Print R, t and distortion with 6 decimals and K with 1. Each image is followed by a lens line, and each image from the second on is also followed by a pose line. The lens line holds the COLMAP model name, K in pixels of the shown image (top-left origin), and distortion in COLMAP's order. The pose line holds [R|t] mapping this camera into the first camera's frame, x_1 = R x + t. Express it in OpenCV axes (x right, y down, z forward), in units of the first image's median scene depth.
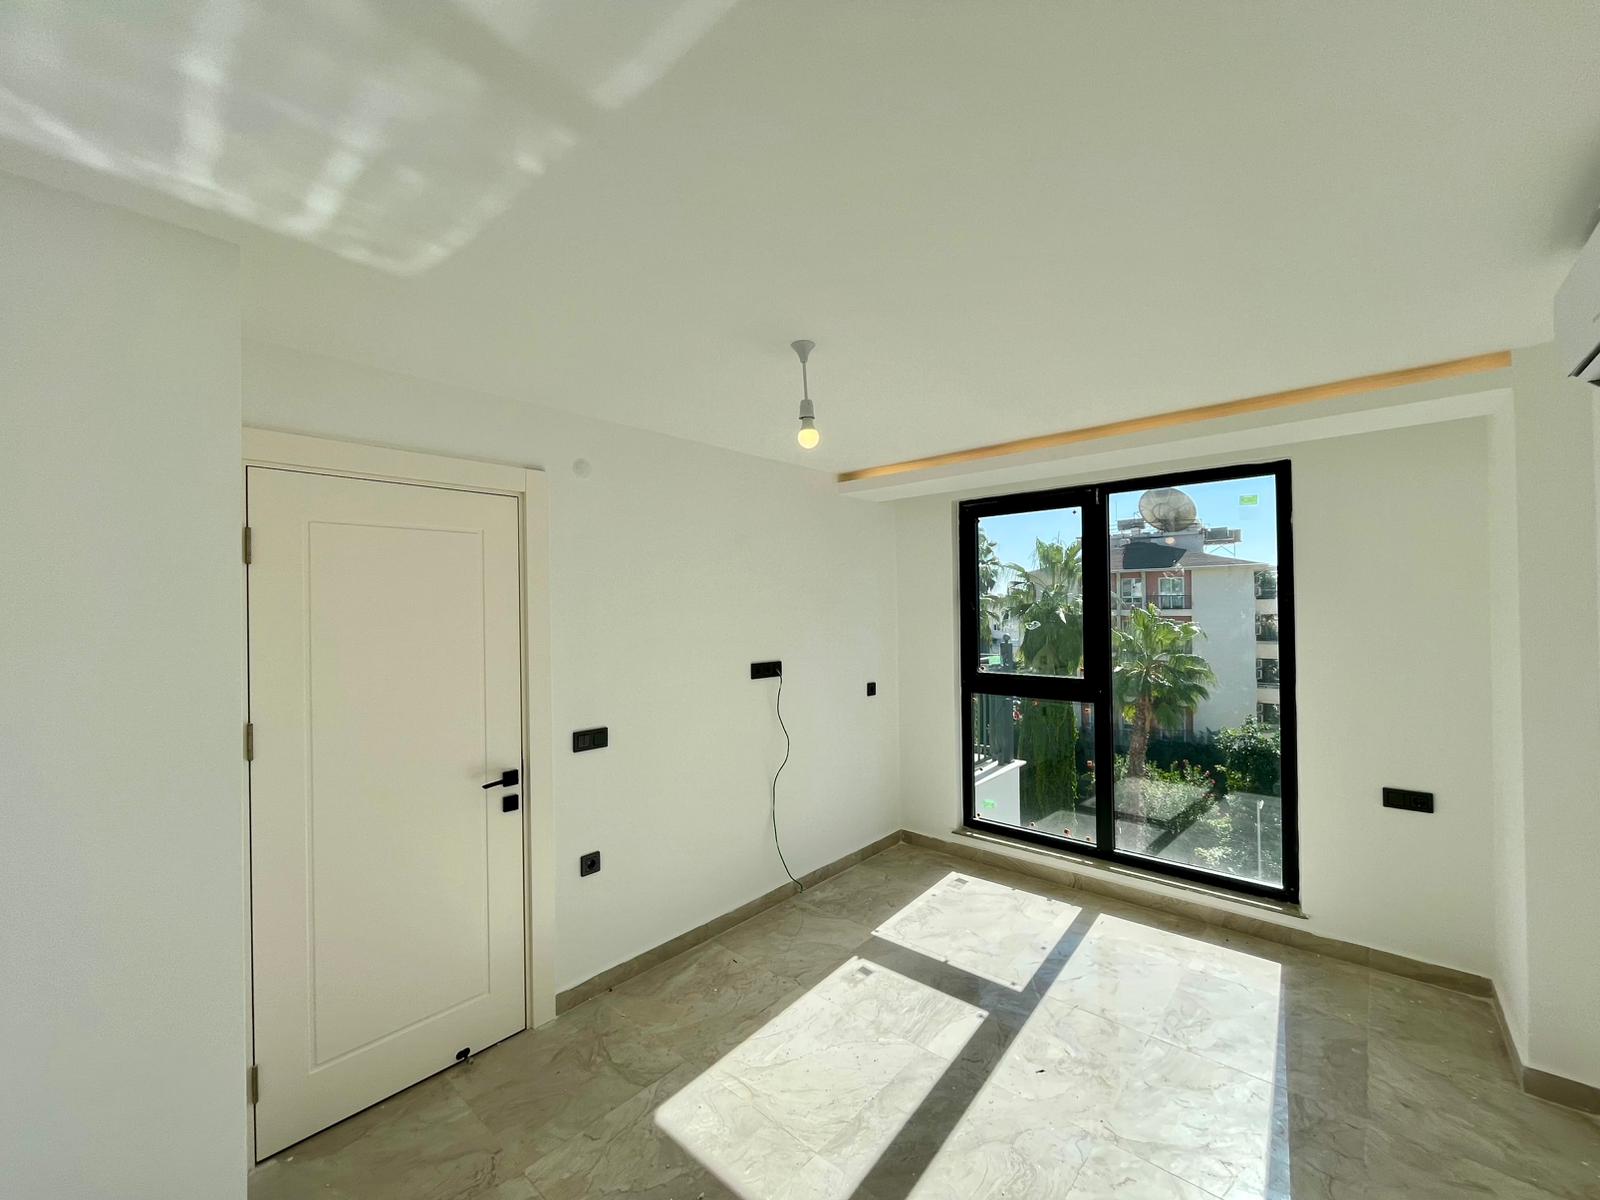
lens RADIAL K [[649.6, 0, 795.9], [0, 649.6, 604.0], [0, 0, 1]] dist [0.000846, -0.000422]
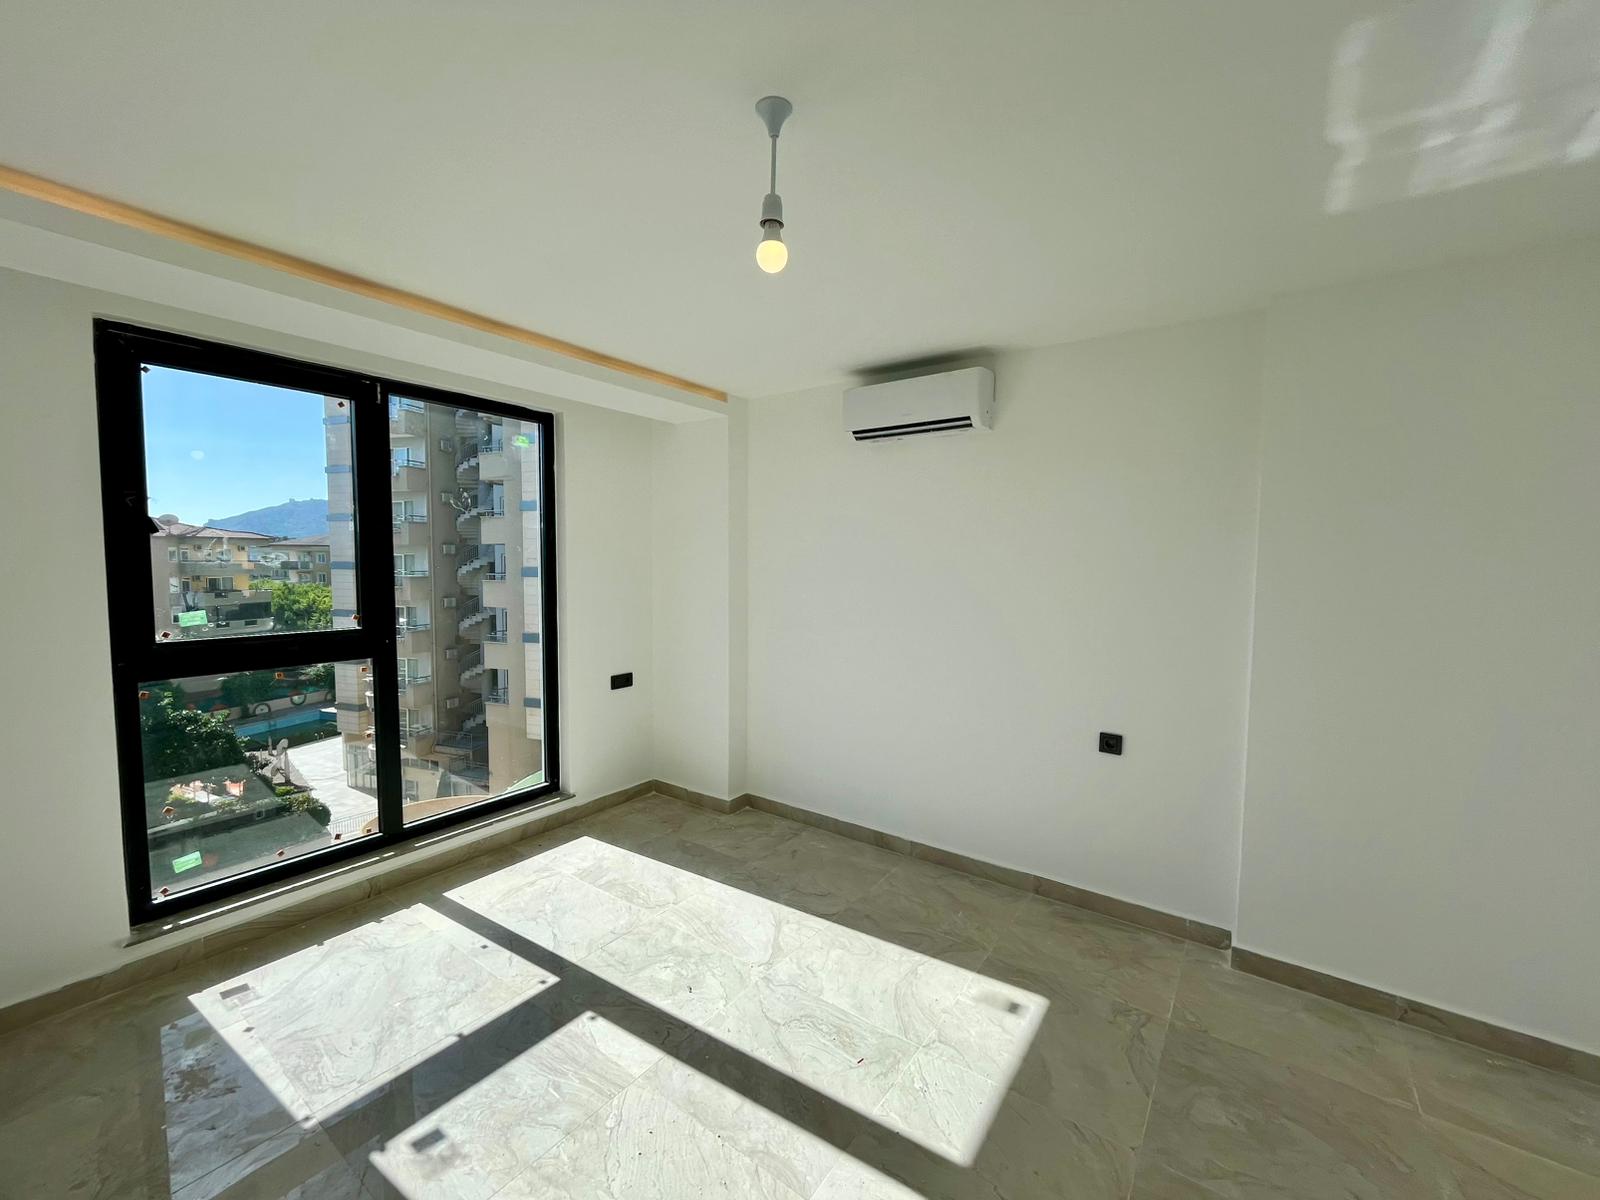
lens RADIAL K [[649.6, 0, 795.9], [0, 649.6, 604.0], [0, 0, 1]] dist [0.000846, -0.000422]
pose [[-0.096795, -0.056847, 0.993680, -0.510577], [-0.011936, 0.998362, 0.055952, 0.051593], [-0.995233, -0.006445, -0.097315, 0.783920]]
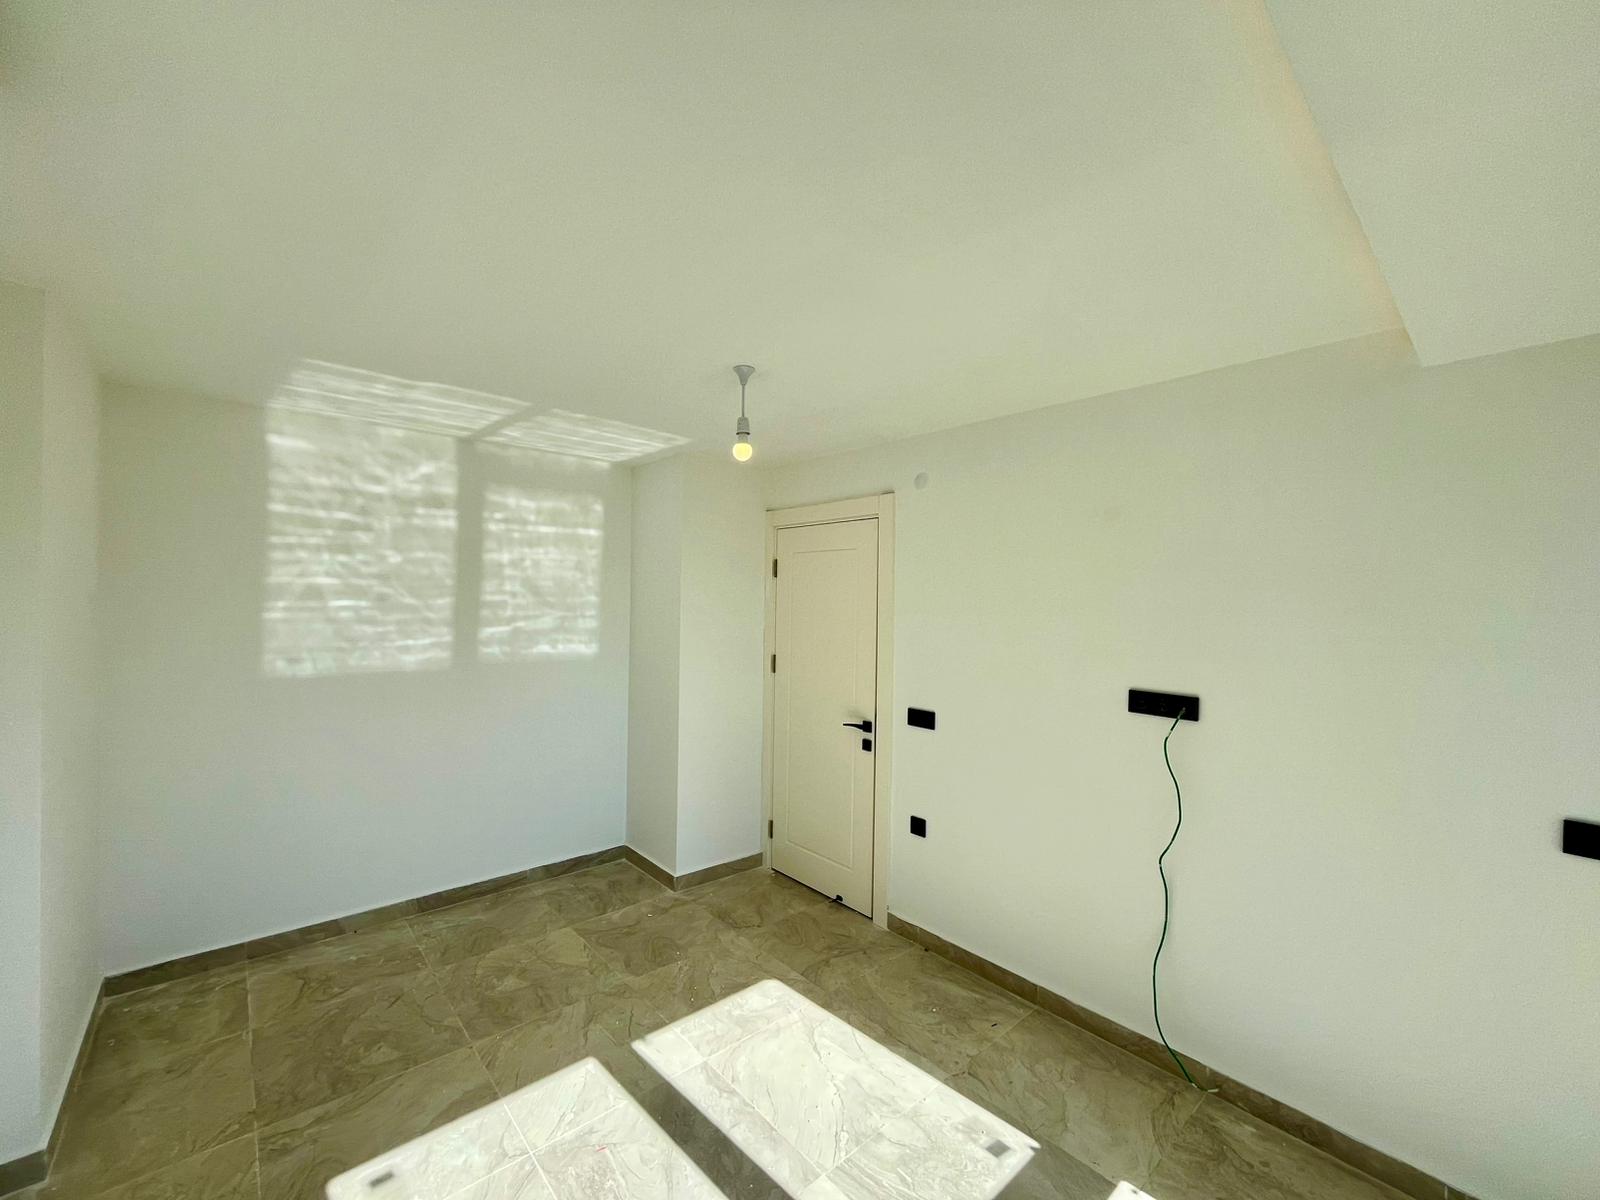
lens RADIAL K [[649.6, 0, 795.9], [0, 649.6, 604.0], [0, 0, 1]] dist [0.000846, -0.000422]
pose [[-0.115868, 0.016793, -0.993123, 0.846588], [-0.011027, 0.999774, 0.018192, -0.010134], [0.993203, 0.013059, -0.115656, 0.923563]]
